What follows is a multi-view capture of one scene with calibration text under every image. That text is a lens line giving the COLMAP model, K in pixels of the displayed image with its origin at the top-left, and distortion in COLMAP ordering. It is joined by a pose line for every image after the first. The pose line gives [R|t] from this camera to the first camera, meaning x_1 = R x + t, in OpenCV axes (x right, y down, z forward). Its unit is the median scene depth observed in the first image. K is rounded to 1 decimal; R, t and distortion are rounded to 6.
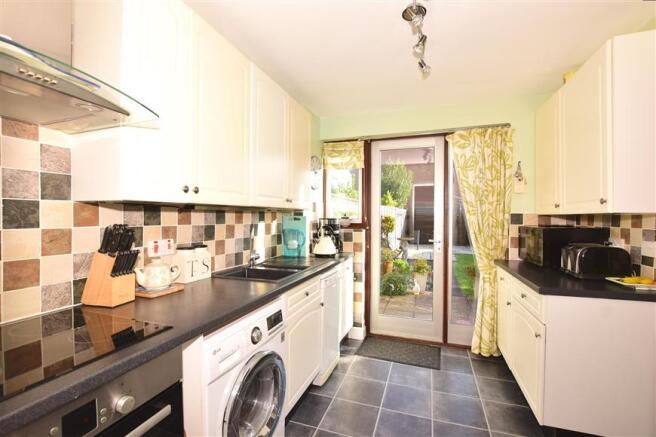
lens RADIAL K [[288.7, 0, 328.0], [0, 288.7, 218.5], [0, 0, 1]] dist [-0.041170, 0.000071]
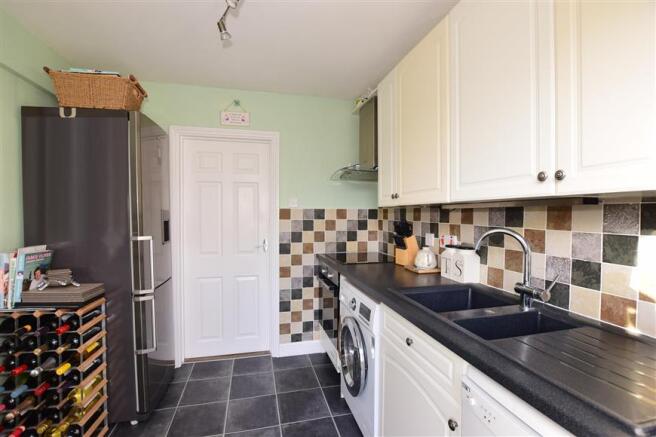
lens RADIAL K [[288.7, 0, 328.0], [0, 288.7, 218.5], [0, 0, 1]] dist [-0.041170, 0.000071]
pose [[-0.825934, 0.006957, -0.563724, 0.418492], [-0.007626, 0.999695, 0.023511, -0.016447], [0.563715, 0.023717, -0.825629, 1.411933]]
